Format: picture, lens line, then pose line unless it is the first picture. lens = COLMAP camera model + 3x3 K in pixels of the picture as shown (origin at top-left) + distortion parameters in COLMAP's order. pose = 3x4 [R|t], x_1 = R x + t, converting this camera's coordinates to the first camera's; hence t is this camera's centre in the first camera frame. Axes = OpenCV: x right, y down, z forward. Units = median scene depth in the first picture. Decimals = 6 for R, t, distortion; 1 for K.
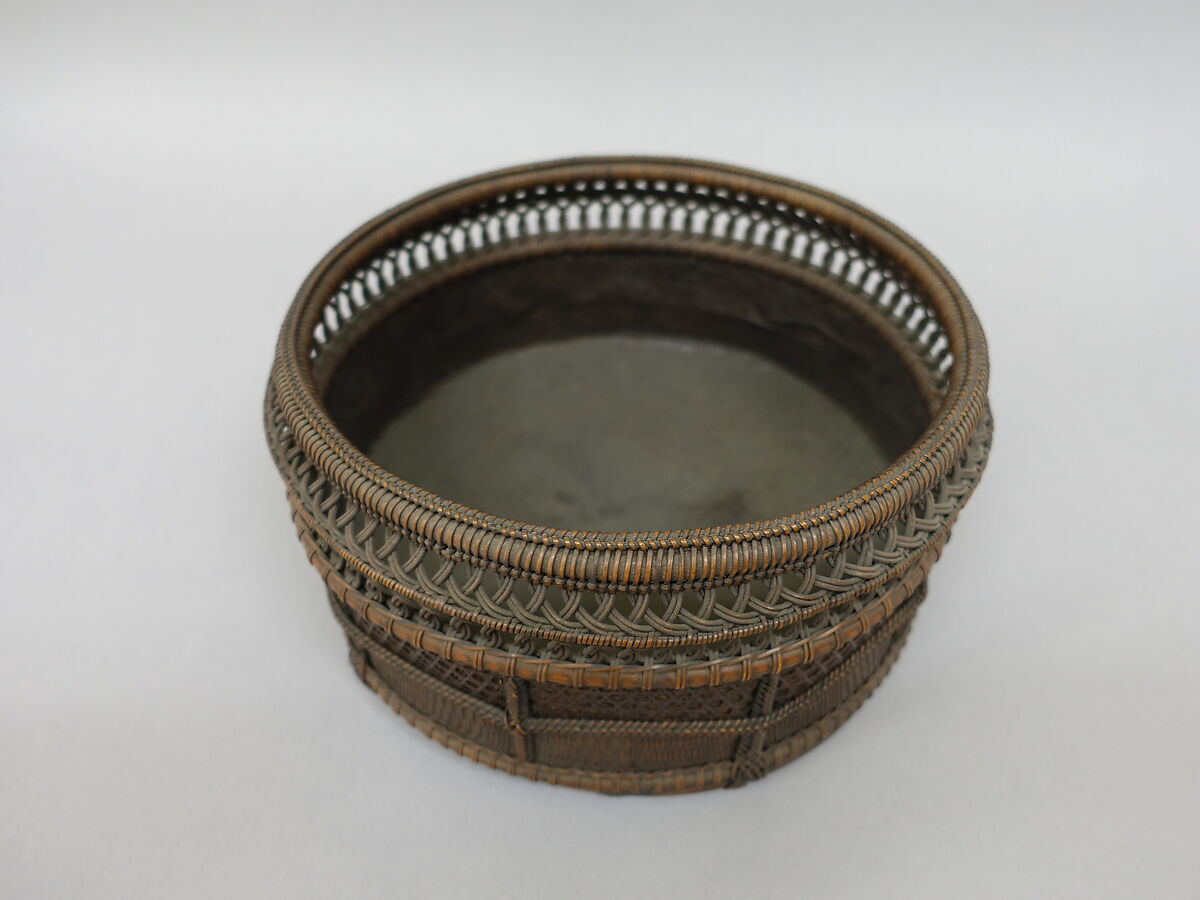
lens RADIAL K [[866.0, 0, 600.0], [0, 866.0, 450.0], [0, 0, 1]] dist [0.012333, -0.001868]
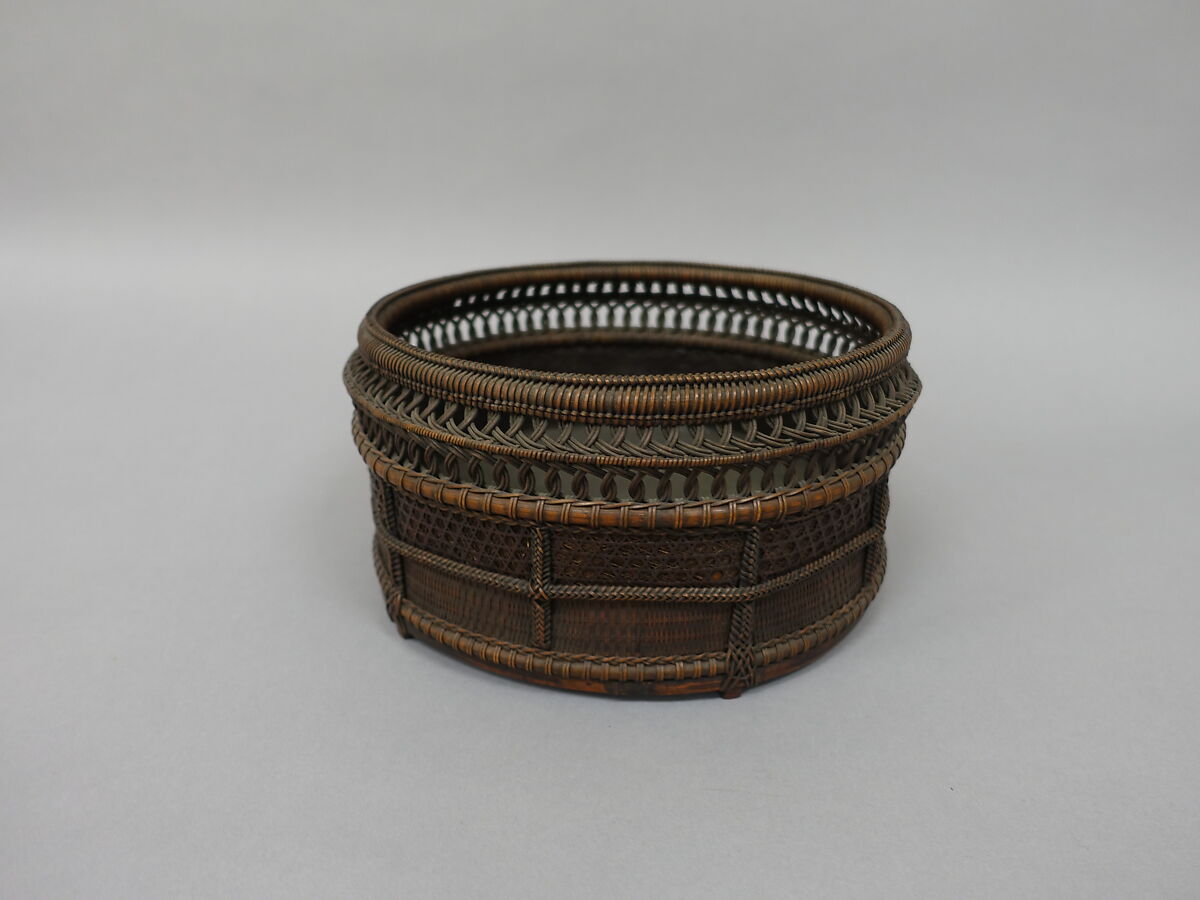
lens RADIAL K [[840.4, 0, 600.0], [0, 840.4, 450.0], [0, 0, 1]] dist [0.035556, 0.001474]
pose [[0.999869, 0.015105, 0.005757, -0.026806], [-0.012385, 0.944684, -0.327749, 0.571683], [-0.010389, 0.327635, 0.944747, -0.154014]]
